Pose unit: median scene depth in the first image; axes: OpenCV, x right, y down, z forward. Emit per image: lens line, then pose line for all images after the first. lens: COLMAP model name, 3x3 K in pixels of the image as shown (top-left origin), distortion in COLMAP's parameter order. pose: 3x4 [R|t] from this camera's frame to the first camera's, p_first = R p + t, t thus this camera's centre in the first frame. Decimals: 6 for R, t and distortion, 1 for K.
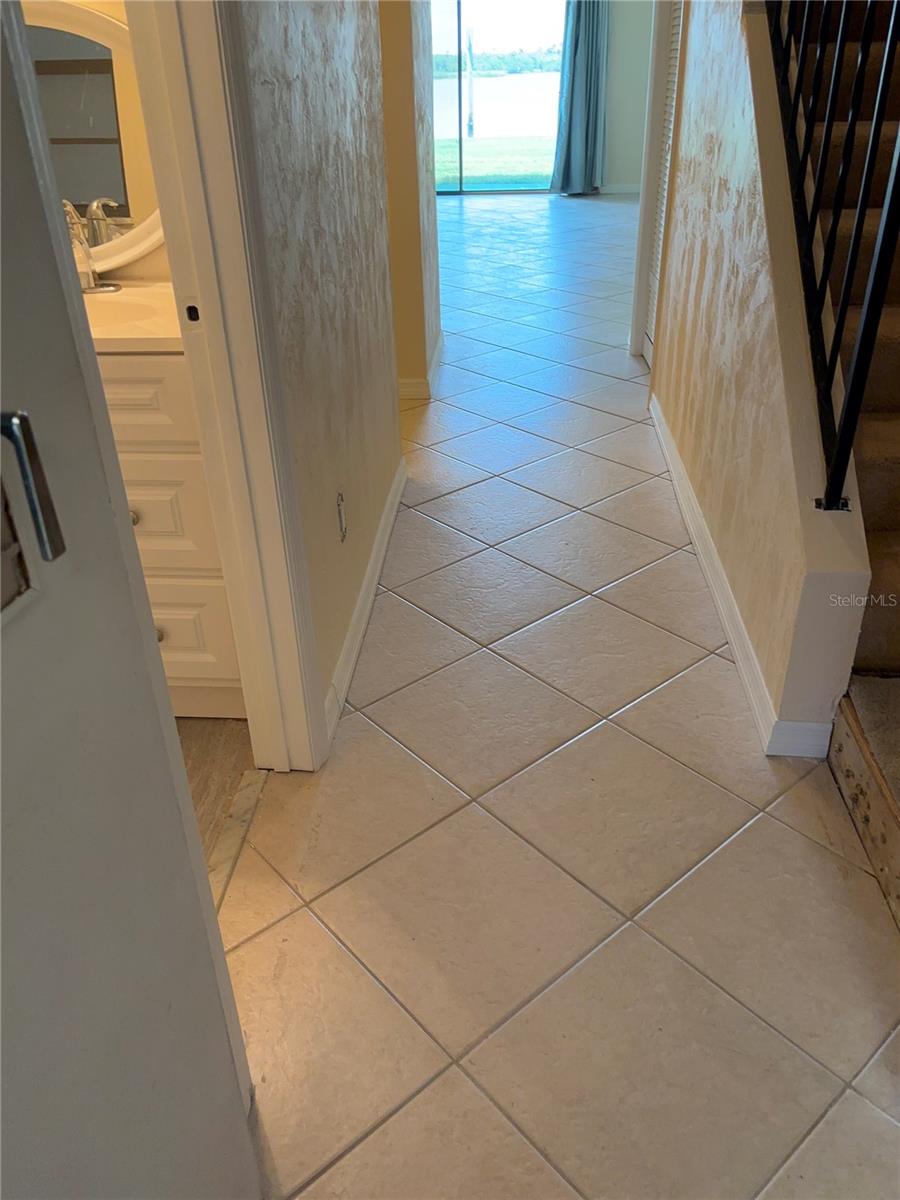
lens RADIAL K [[928.5, 0, 450.0], [0, 928.5, 600.0], [0, 0, 1]] dist [0.043857, -0.042595]
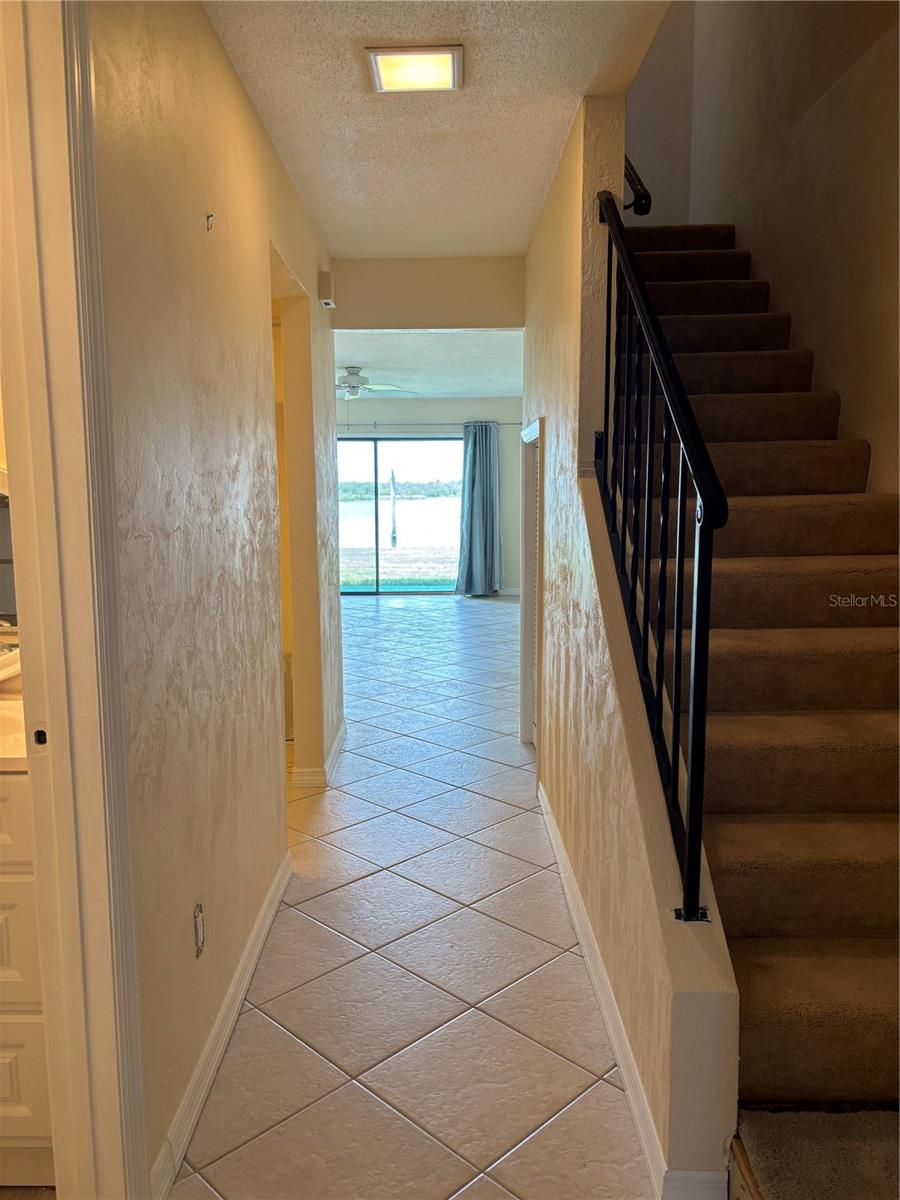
lens RADIAL K [[902.0, 0, 445.6], [0, 902.0, 597.1], [0, 0, 1]] dist [0.042252, -0.050317]
pose [[0.997152, 0.006878, 0.075103, 0.056698], [0.022983, 0.920752, -0.389470, -0.033649], [-0.071830, 0.390087, 0.917972, 0.001871]]
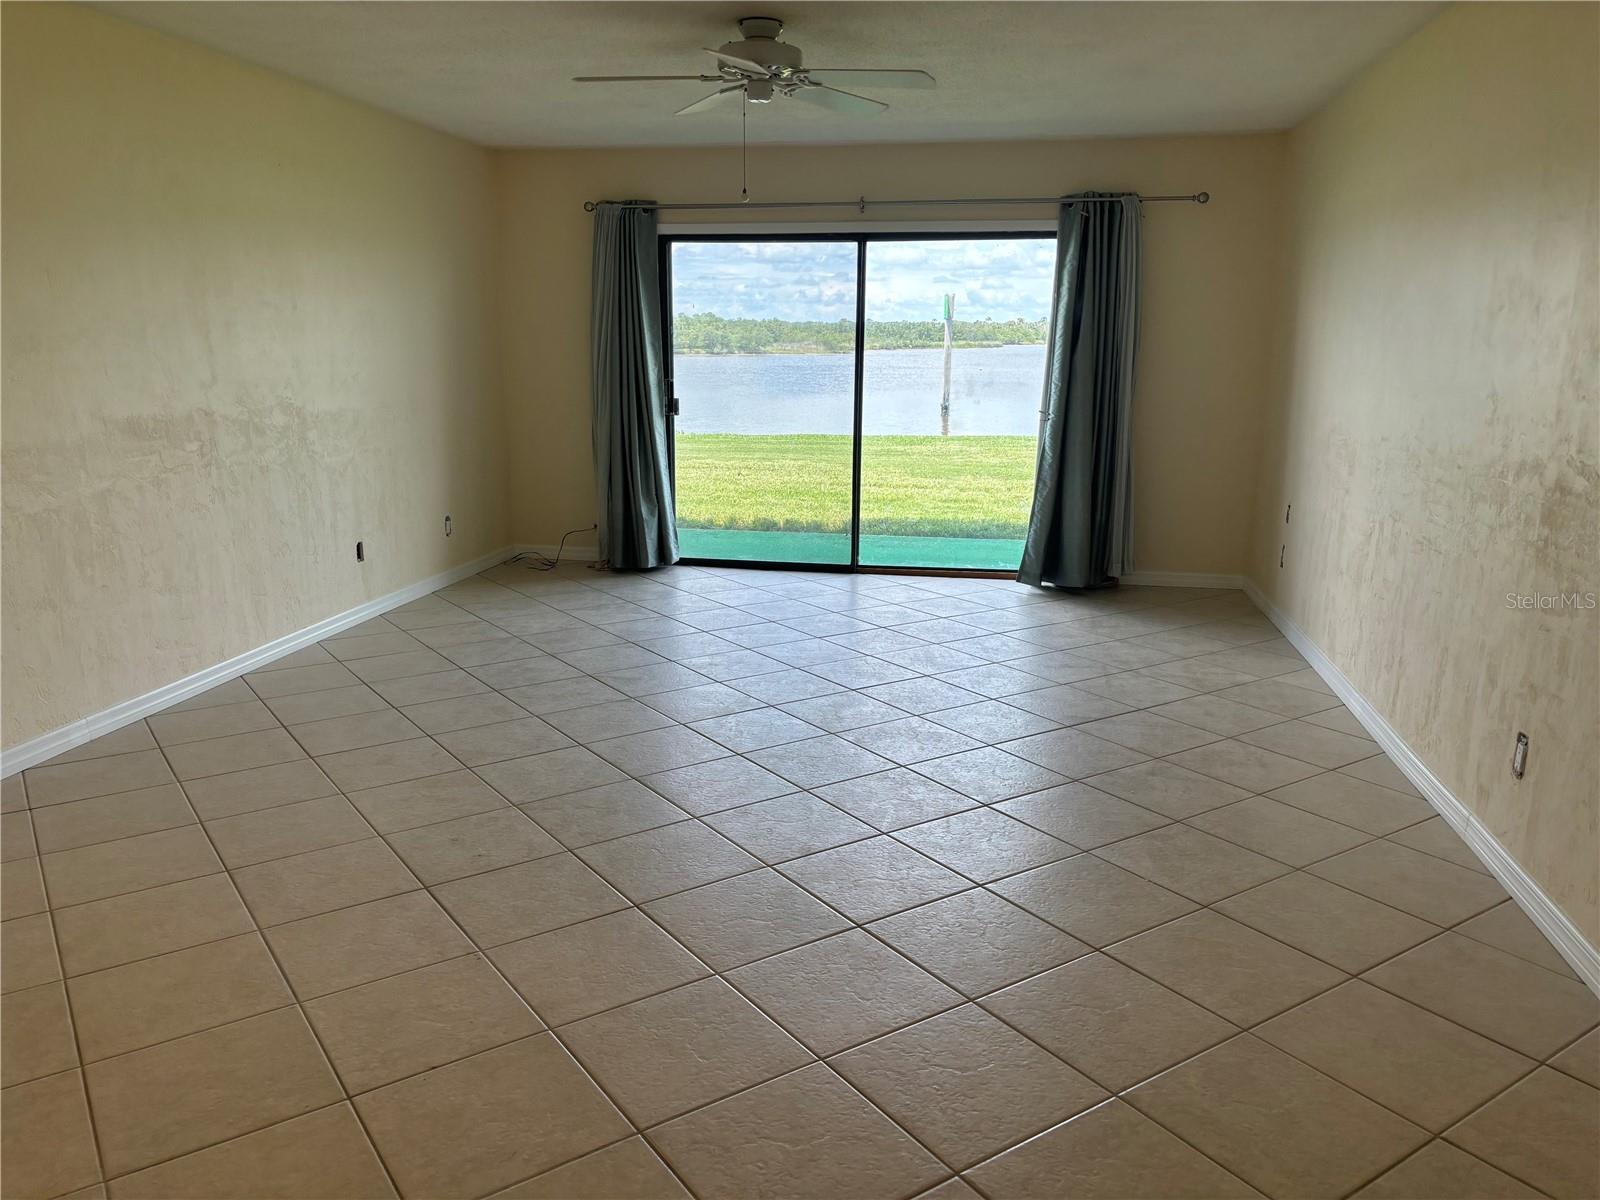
lens RADIAL K [[1238.0, 0, 769.5], [0, 1238.0, 598.9], [0, 0, 1]] dist [0.043857, -0.042595]
pose [[0.991536, 0.050407, -0.119646, 0.227318], [-0.084188, 0.951173, -0.296955, -0.927458], [0.098835, 0.304514, 0.947366, 1.489314]]
